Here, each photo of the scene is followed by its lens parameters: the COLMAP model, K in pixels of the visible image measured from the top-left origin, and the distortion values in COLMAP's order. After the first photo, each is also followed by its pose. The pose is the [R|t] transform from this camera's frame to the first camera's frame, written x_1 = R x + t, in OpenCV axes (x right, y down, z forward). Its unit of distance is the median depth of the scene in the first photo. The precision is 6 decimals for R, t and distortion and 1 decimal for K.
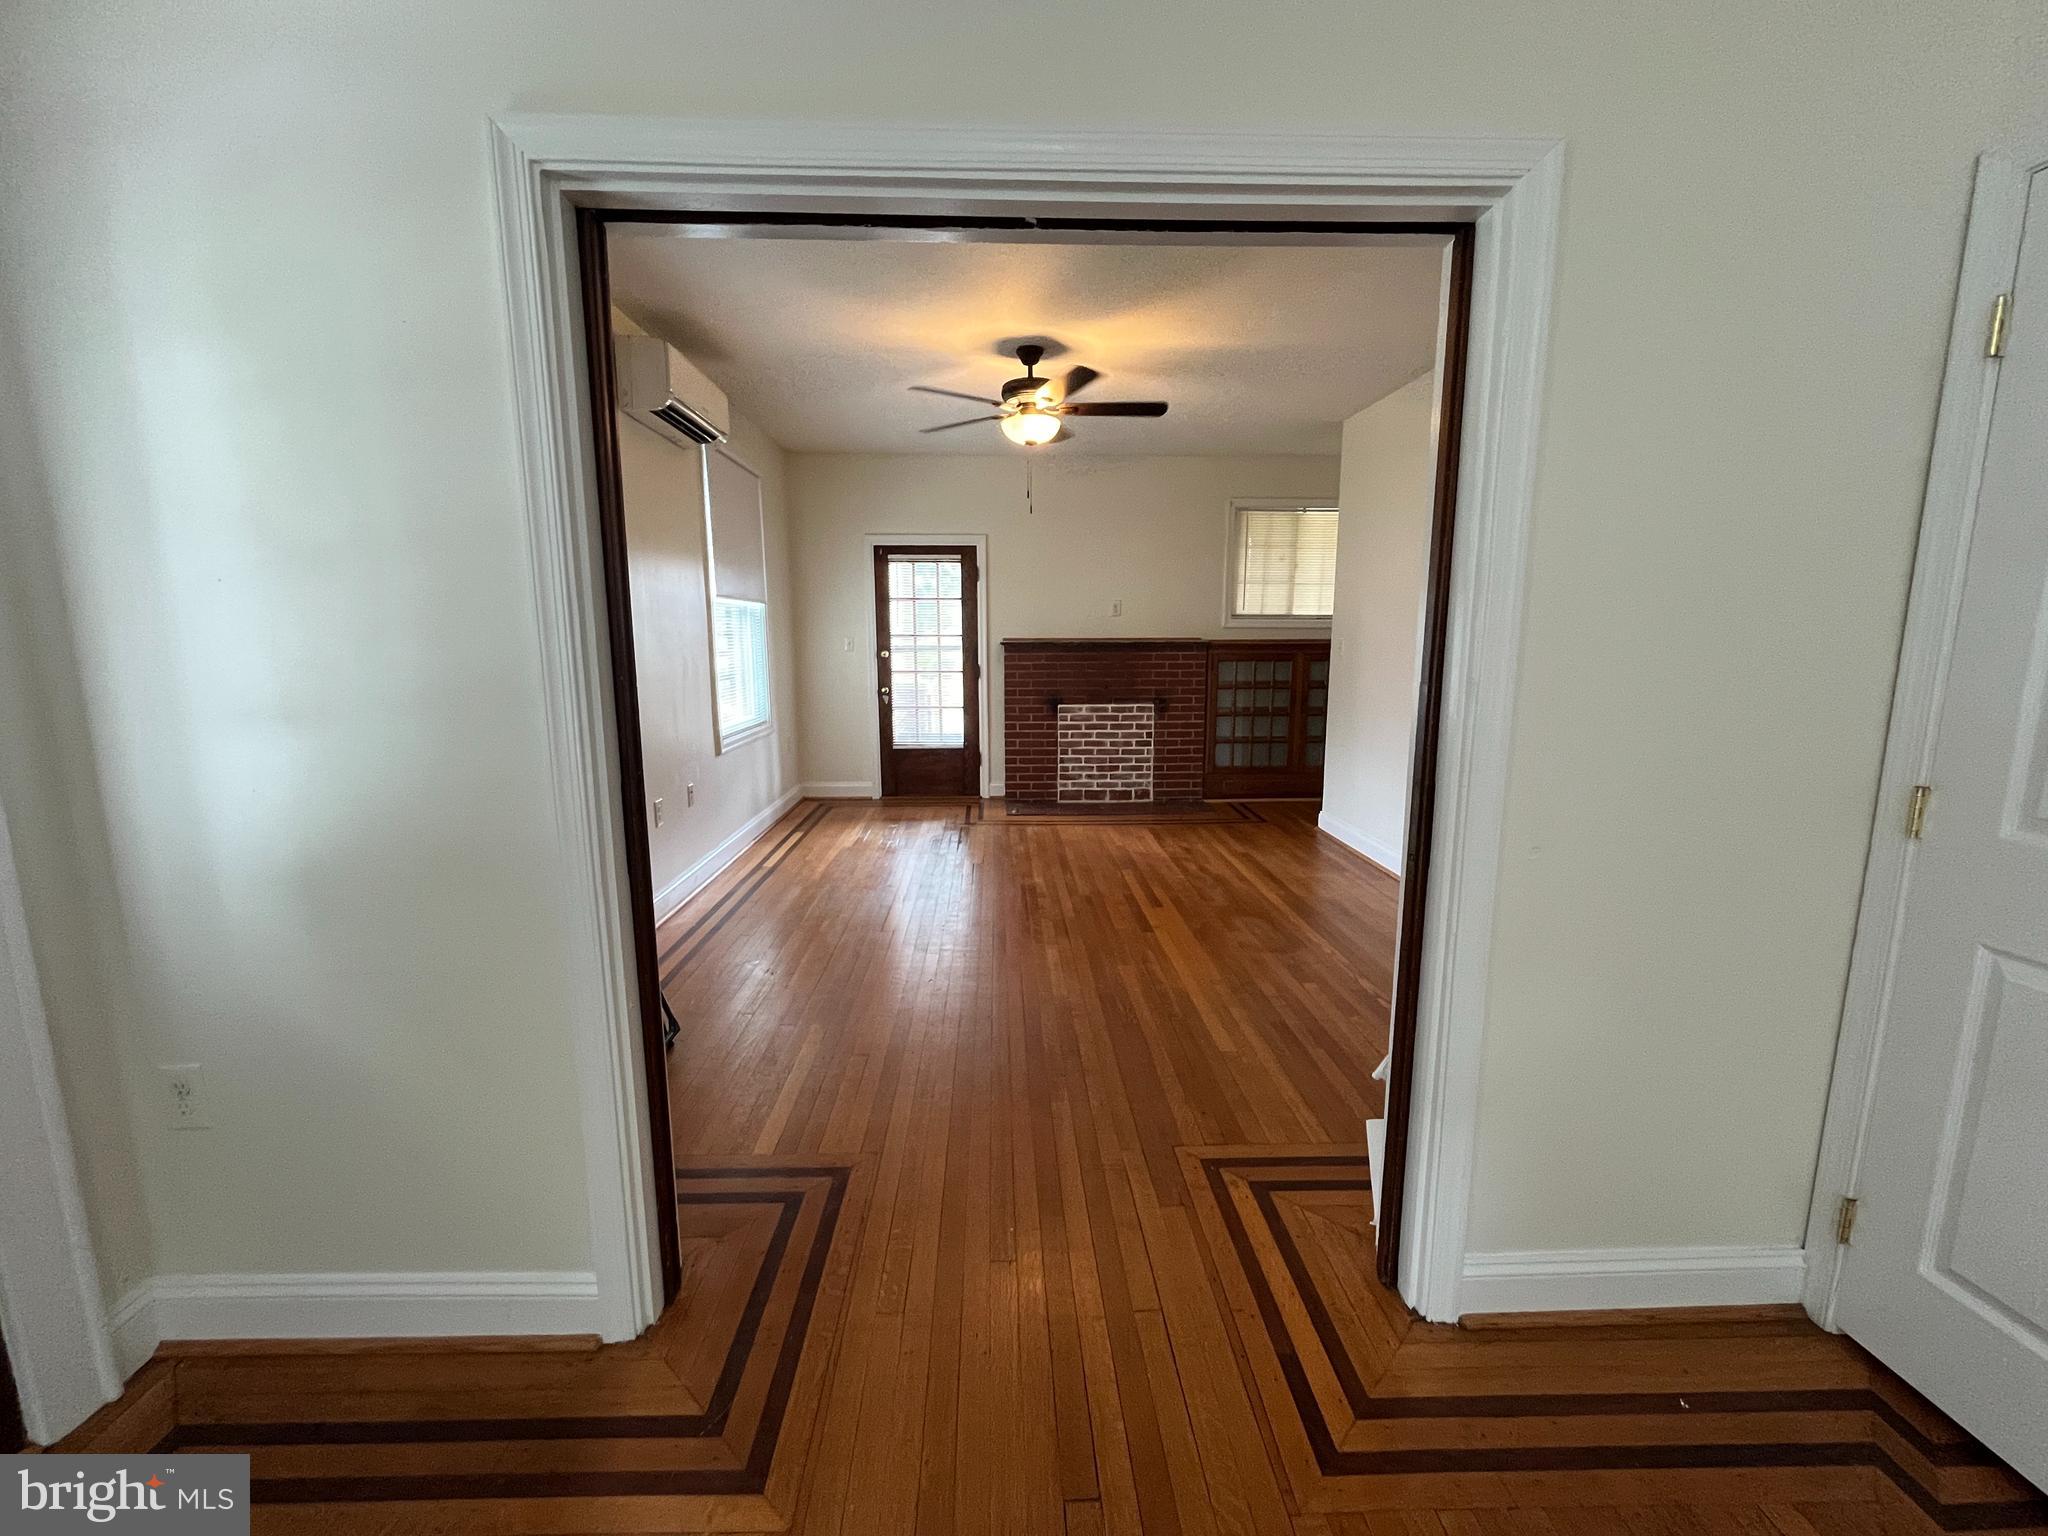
lens RADIAL K [[810.1, 0, 1021.0], [0, 810.1, 768.2], [0, 0, 1]] dist [-0.000380, 0.000161]
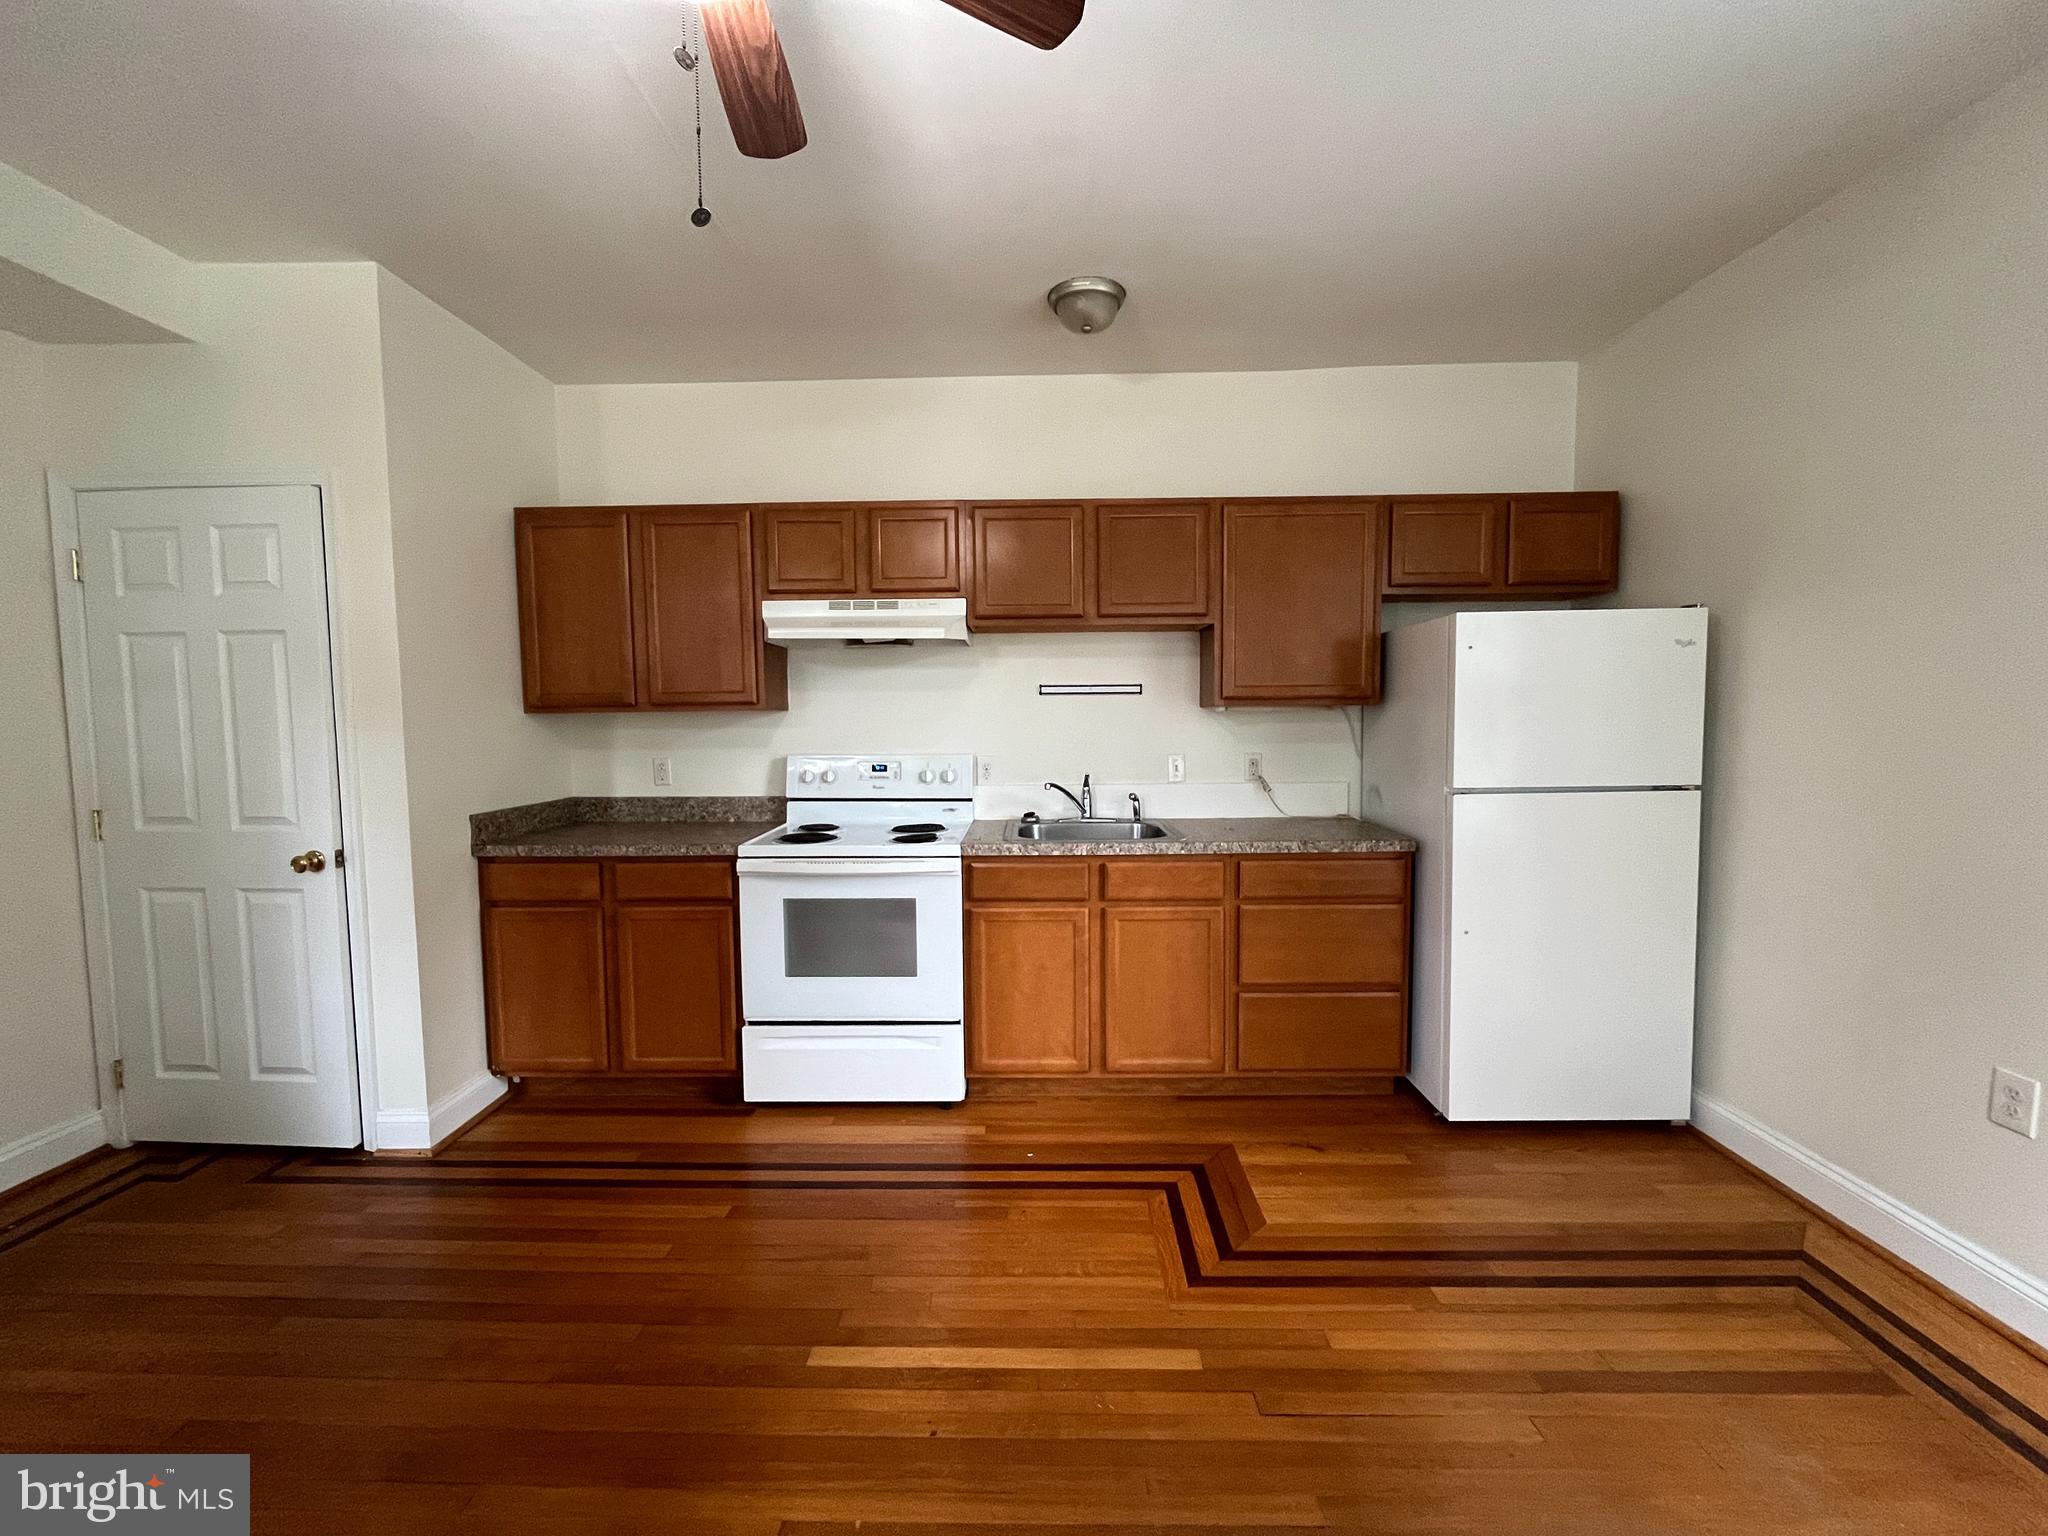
lens RADIAL K [[828.3, 0, 1023.2], [0, 828.3, 770.0], [0, 0, 1]] dist [-0.006750, -0.000316]
pose [[0.053137, -0.066012, 0.996403, -0.521457], [0.159609, 0.985546, 0.056781, 0.144934], [-0.985749, 0.156018, 0.062905, -1.042903]]
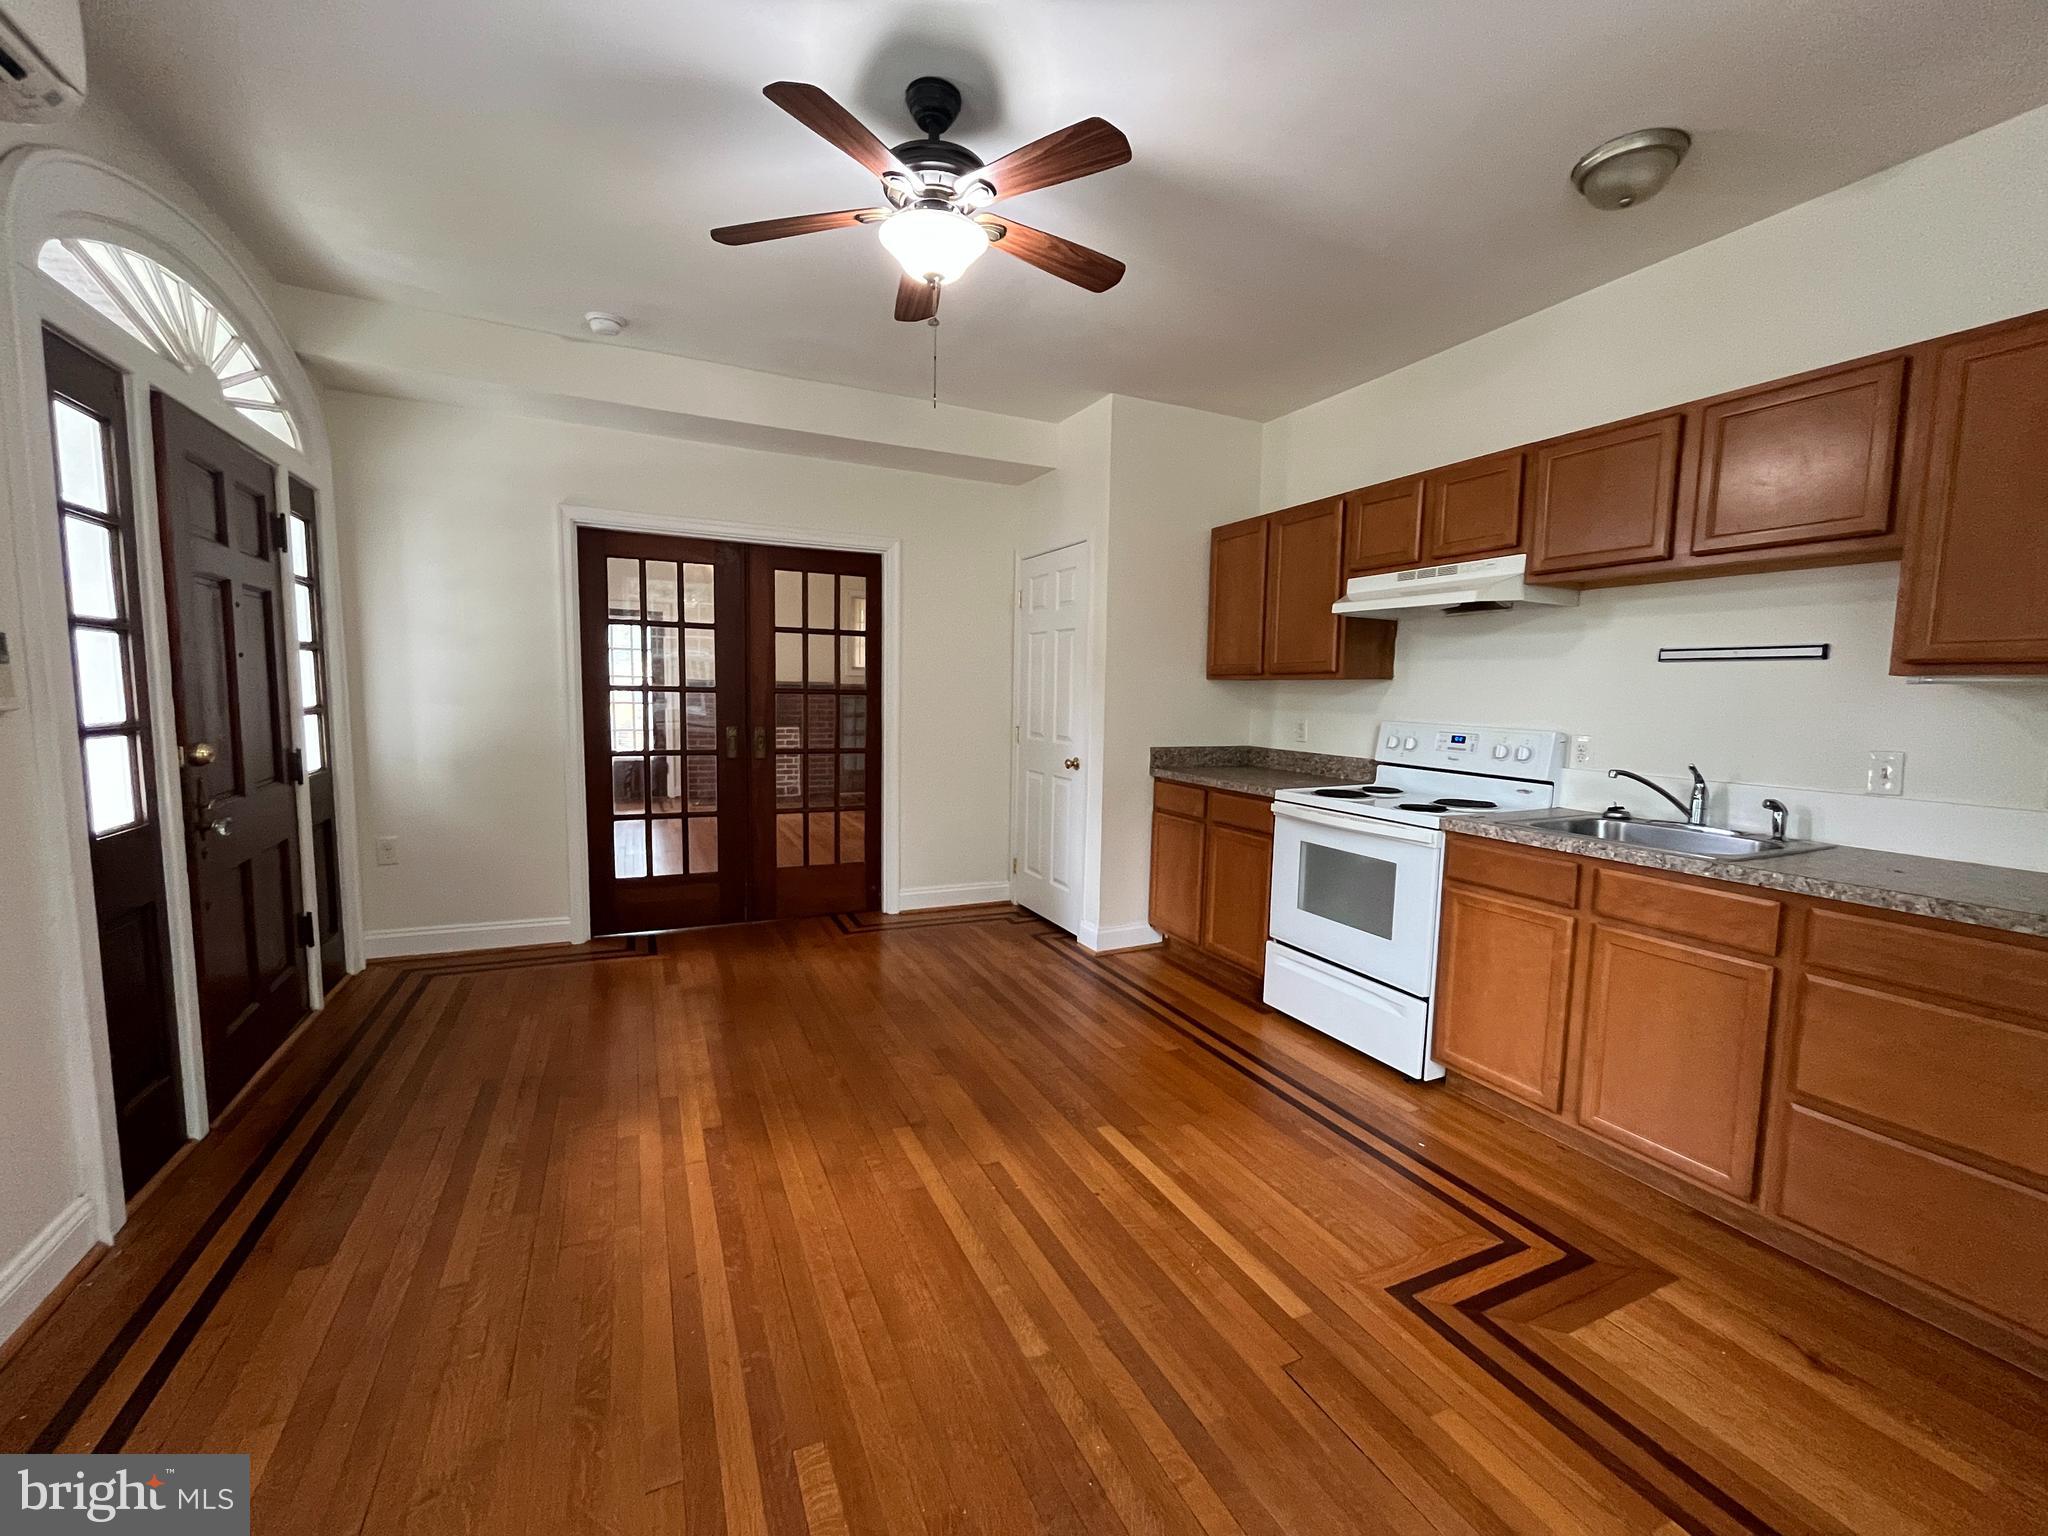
lens RADIAL K [[828.3, 0, 1023.2], [0, 828.3, 770.0], [0, 0, 1]] dist [-0.006750, -0.000316]
pose [[0.919234, -0.018452, 0.393280, -0.221267], [0.038885, 0.998272, -0.044051, 0.329664], [-0.391788, 0.055786, 0.918363, -2.026889]]
